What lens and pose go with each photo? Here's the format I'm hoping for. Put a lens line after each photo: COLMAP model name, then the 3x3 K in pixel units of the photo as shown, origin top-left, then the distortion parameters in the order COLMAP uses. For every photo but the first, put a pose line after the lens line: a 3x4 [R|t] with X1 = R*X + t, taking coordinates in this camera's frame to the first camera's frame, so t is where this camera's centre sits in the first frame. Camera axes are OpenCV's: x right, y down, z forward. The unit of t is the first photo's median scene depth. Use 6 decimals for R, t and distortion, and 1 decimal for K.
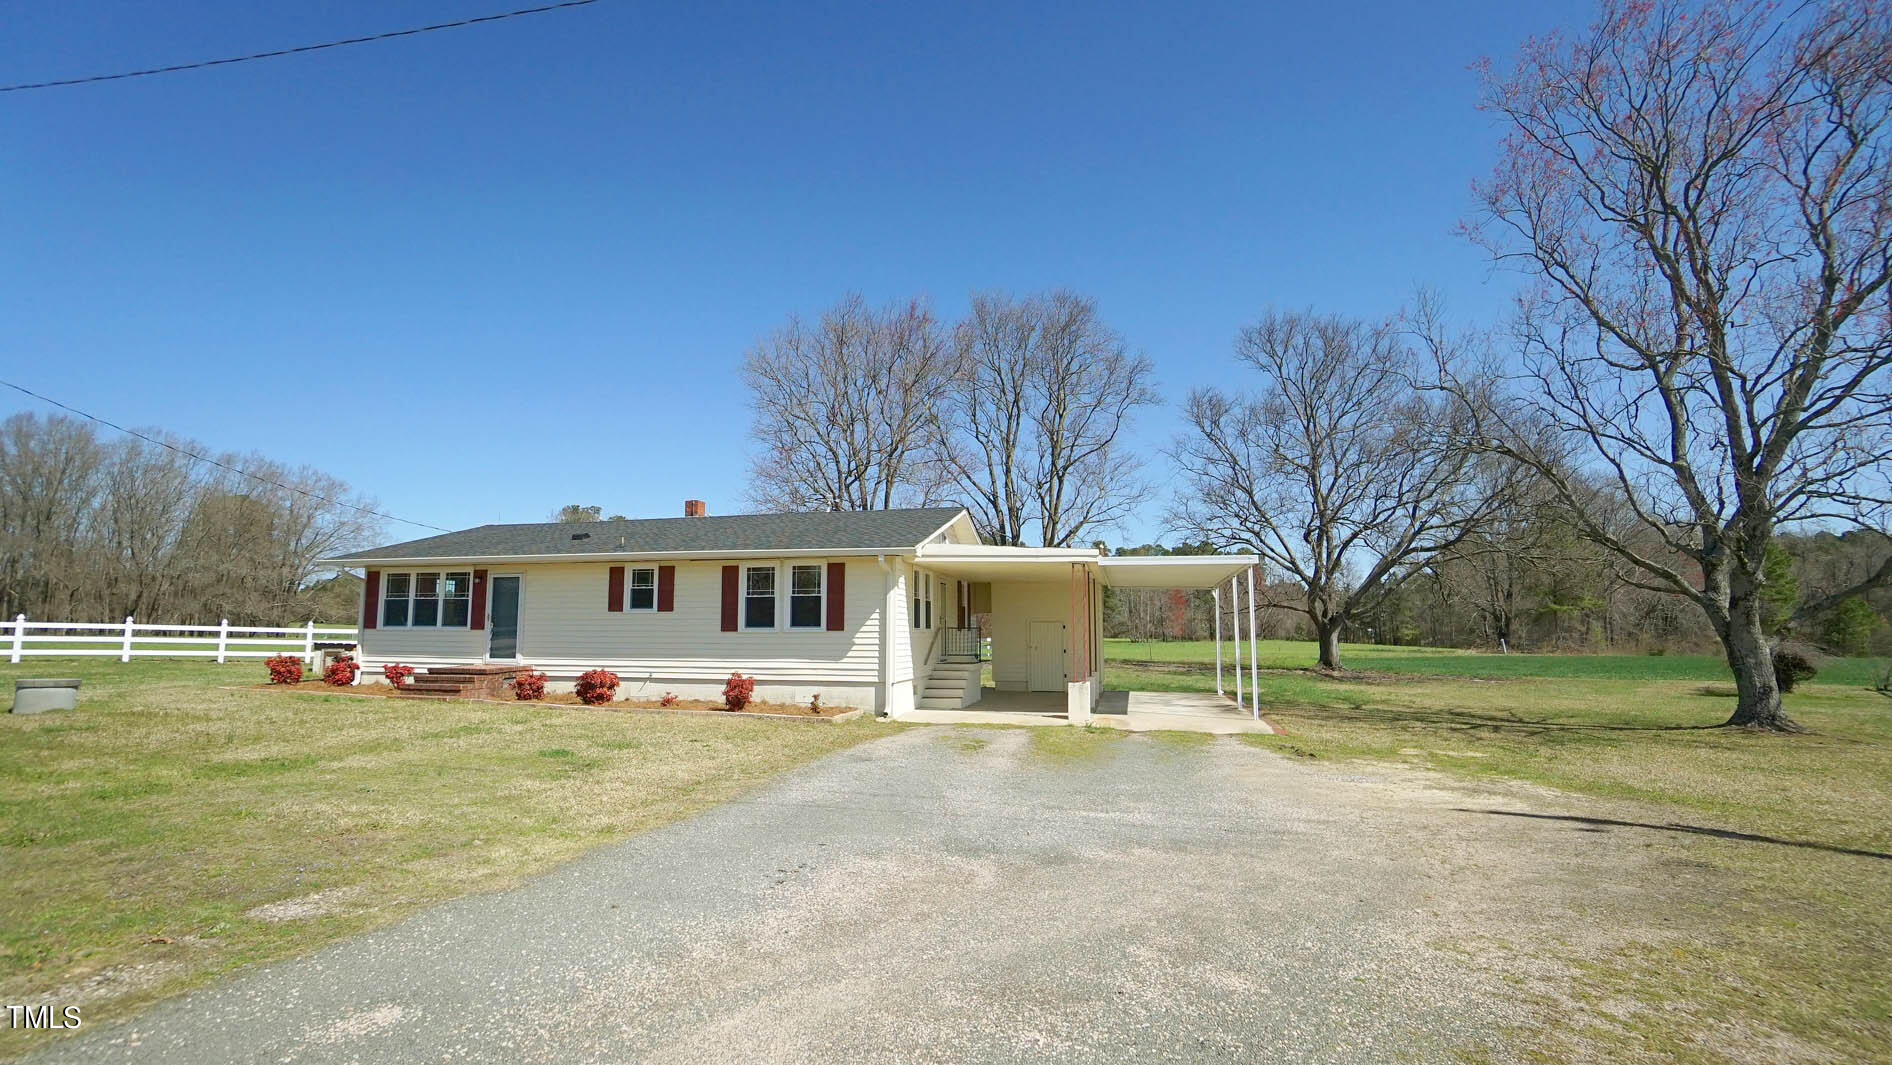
lens RADIAL K [[830.2, 0, 939.4], [0, 830.2, 540.6], [0, 0, 1]] dist [-0.070058, 0.026000]
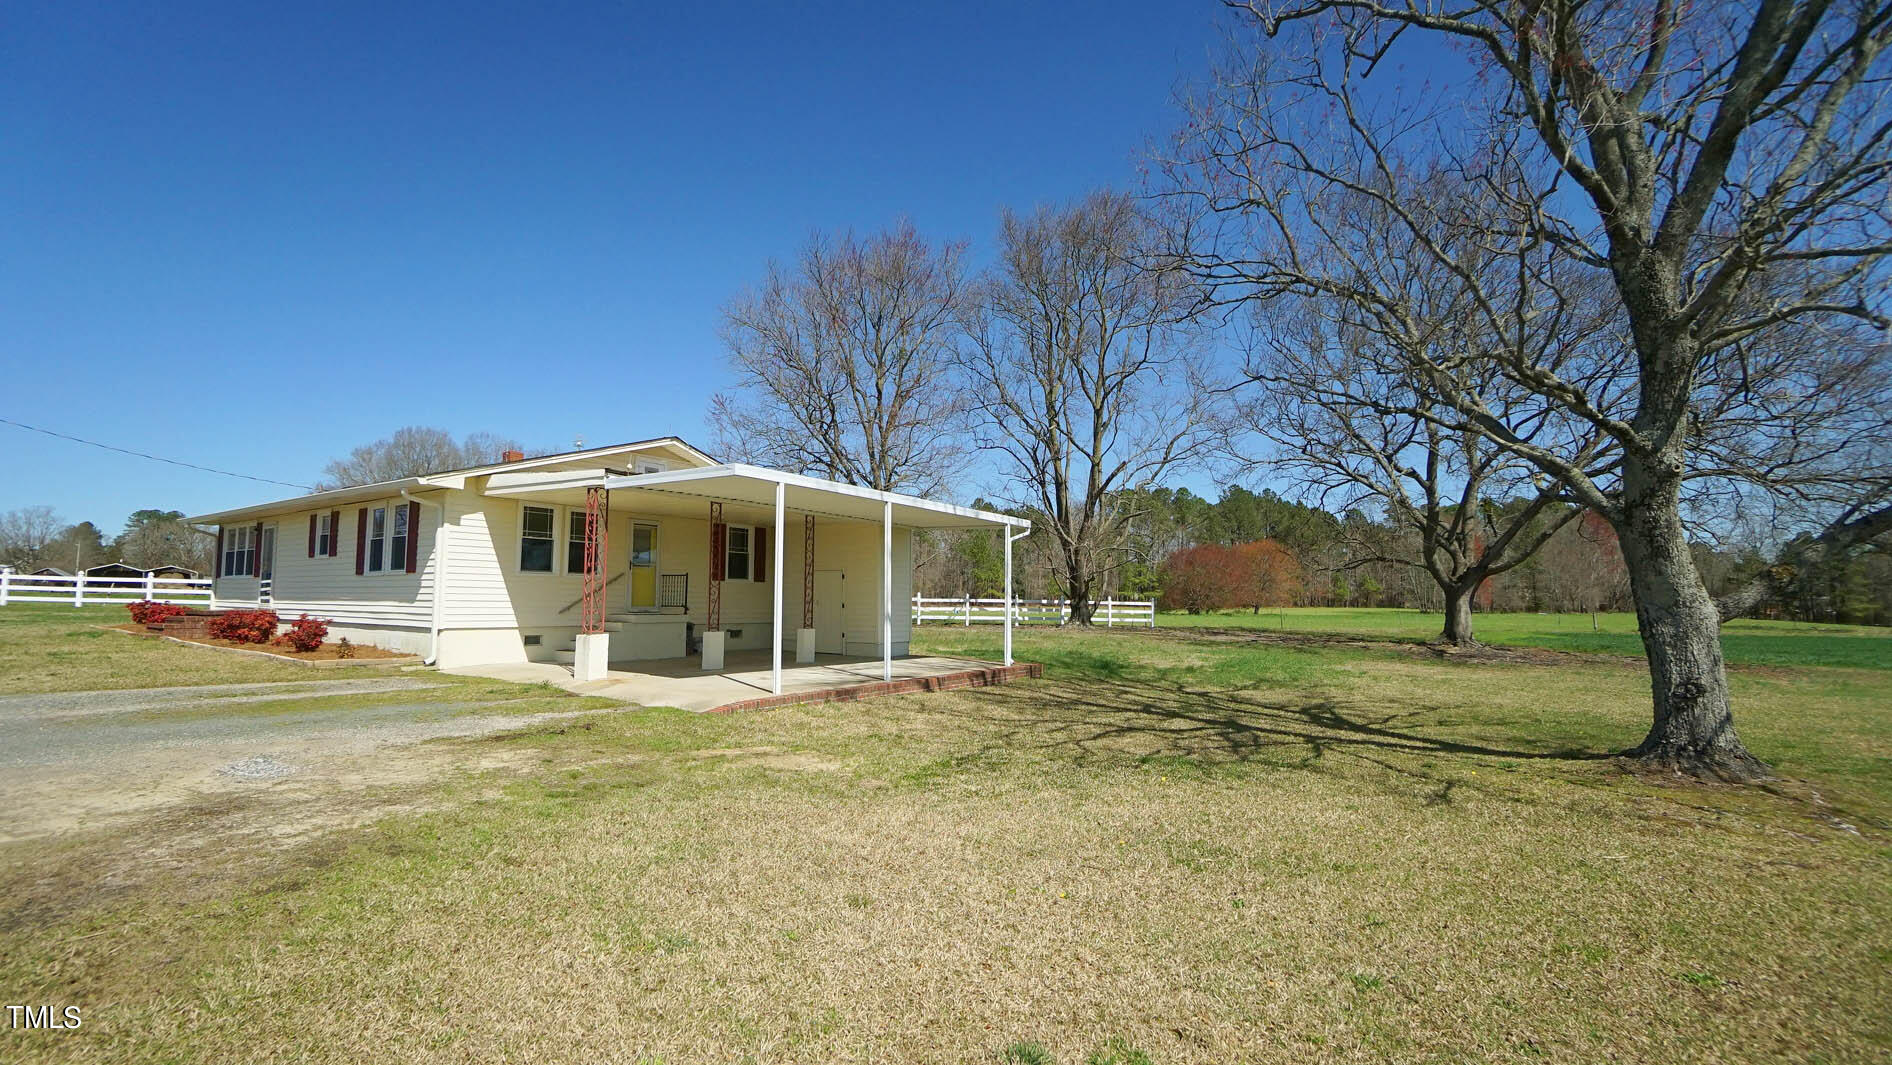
lens RADIAL K [[823.8, 0, 950.1], [0, 823.8, 584.0], [0, 0, 1]] dist [-0.035152, 0.000069]
pose [[0.933560, -0.001522, -0.358419, 0.702518], [0.033185, 0.996063, 0.082207, 0.059331], [0.356883, -0.088639, 0.929934, 0.332230]]
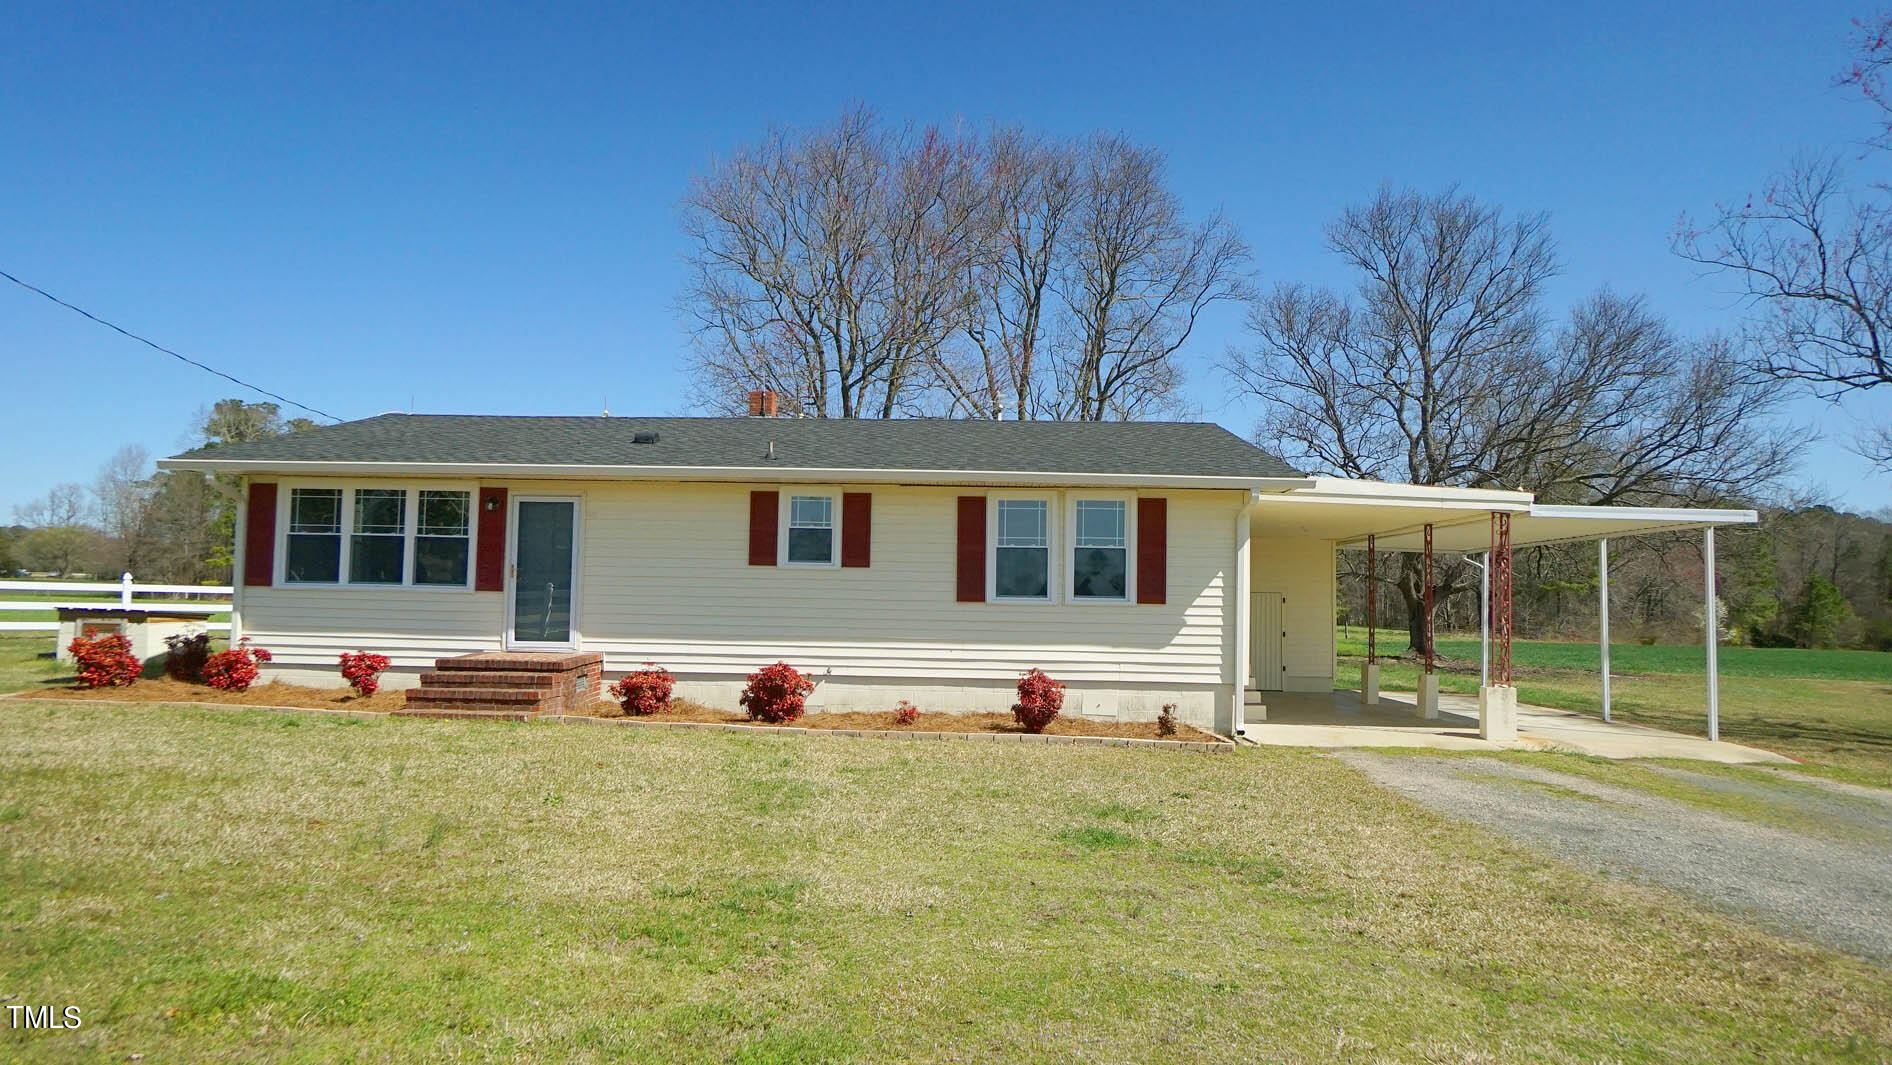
lens RADIAL K [[1070.9, 0, 946.0], [0, 1070.9, 532.5], [0, 0, 1]] dist [-0.023303, 0.035689]
pose [[0.980484, 0.031969, 0.193984, -0.405211], [-0.041763, 0.998040, 0.046611, 0.019403], [-0.192114, -0.053803, 0.979897, 0.197797]]
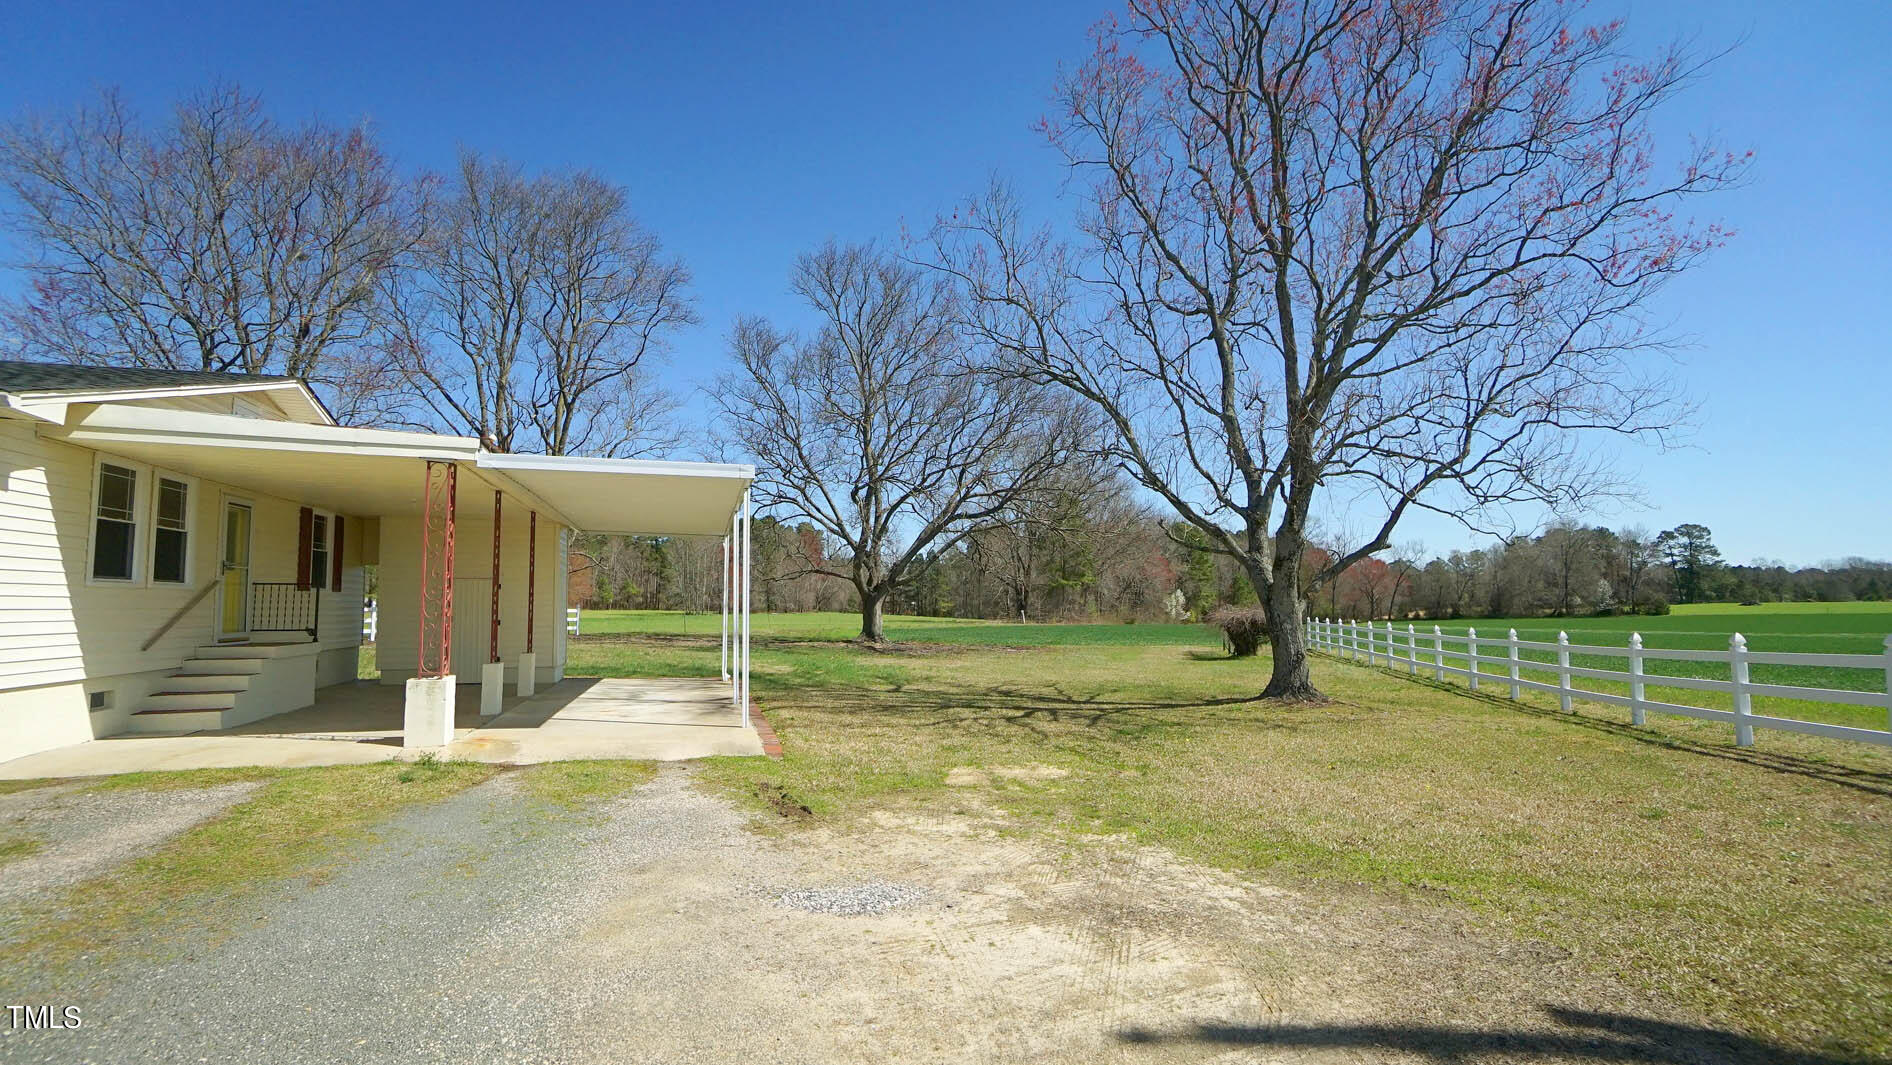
lens RADIAL K [[830.2, 0, 939.4], [0, 830.2, 540.6], [0, 0, 1]] dist [-0.070058, 0.026000]
pose [[0.870445, 0.033390, 0.491131, 0.173103], [-0.049330, 0.998591, 0.019538, 0.046940], [-0.489787, -0.041234, 0.870866, 0.325934]]
